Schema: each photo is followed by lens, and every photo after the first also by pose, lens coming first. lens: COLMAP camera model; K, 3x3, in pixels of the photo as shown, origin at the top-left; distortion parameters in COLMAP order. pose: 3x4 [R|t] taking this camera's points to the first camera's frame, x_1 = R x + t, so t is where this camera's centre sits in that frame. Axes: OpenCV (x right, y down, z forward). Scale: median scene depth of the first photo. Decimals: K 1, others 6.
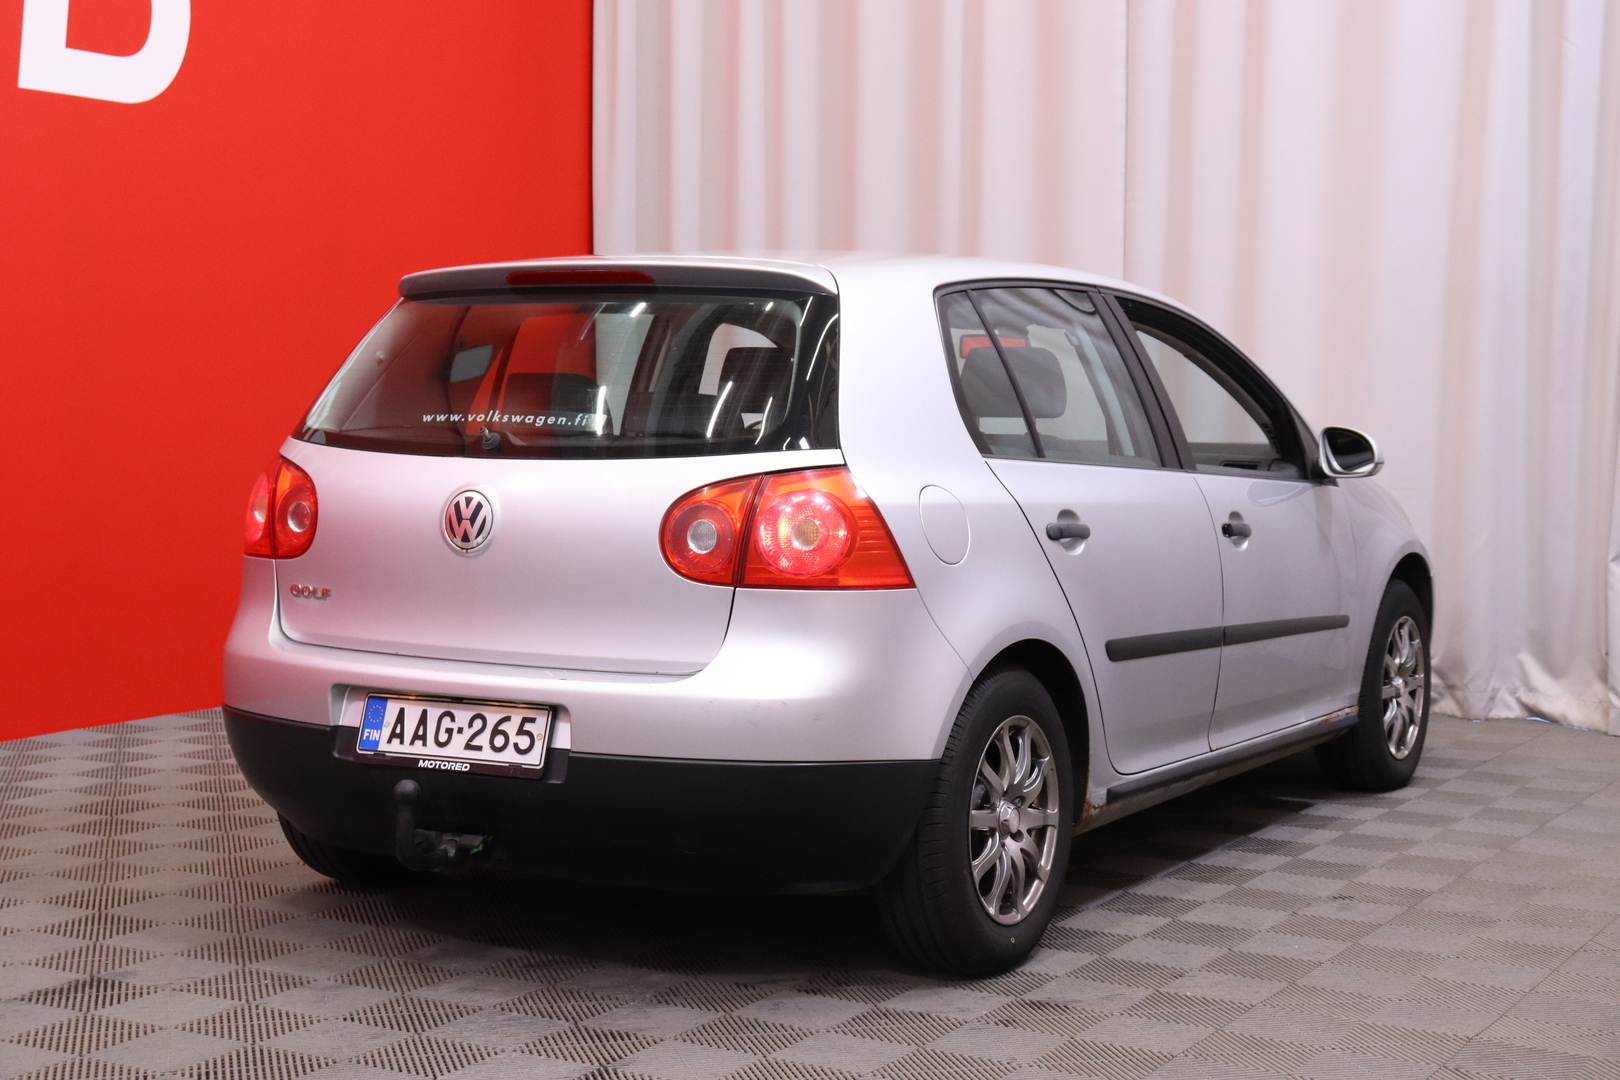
lens RADIAL K [[2436.3, 0, 819.0], [0, 2436.3, 539.0], [0, 0, 1]] dist [0.168358, 0.000000]
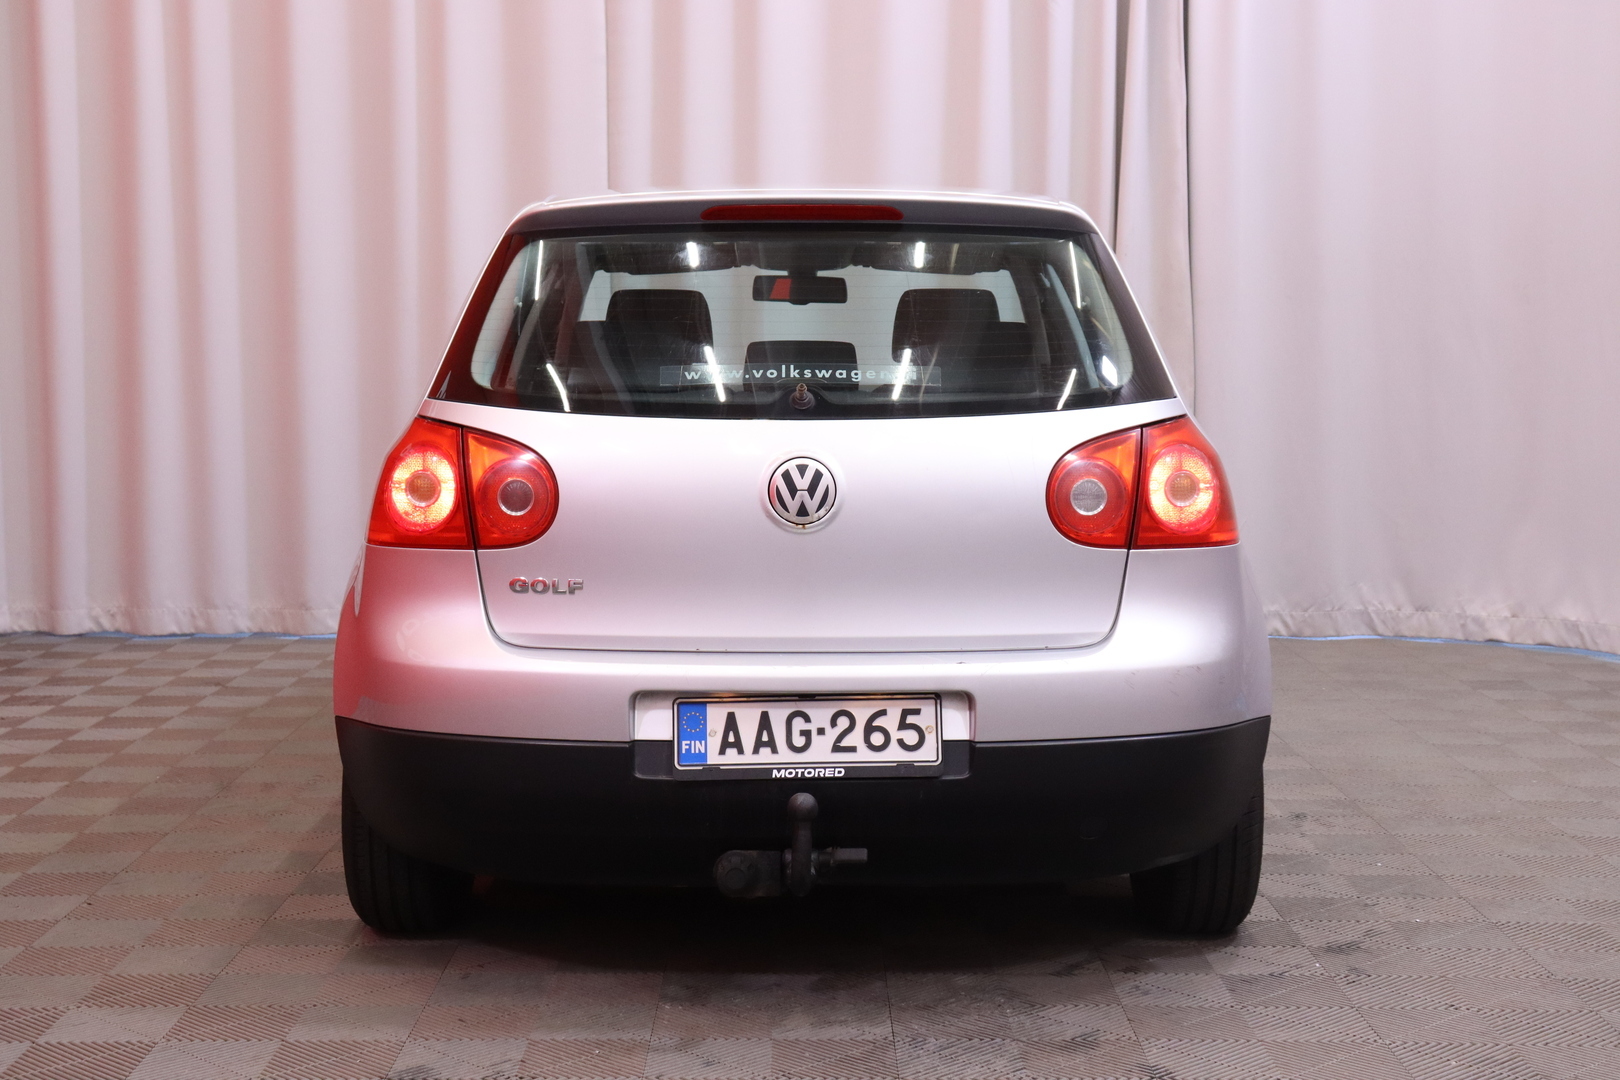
lens RADIAL K [[2417.9, 0, 895.8], [0, 2417.9, 548.2], [0, 0, 1]] dist [0.123878, 0.000000]
pose [[0.856146, -0.058943, 0.513362, -0.560817], [0.043395, 0.998165, 0.042237, -0.022555], [-0.514909, -0.013884, 0.857132, 0.242660]]
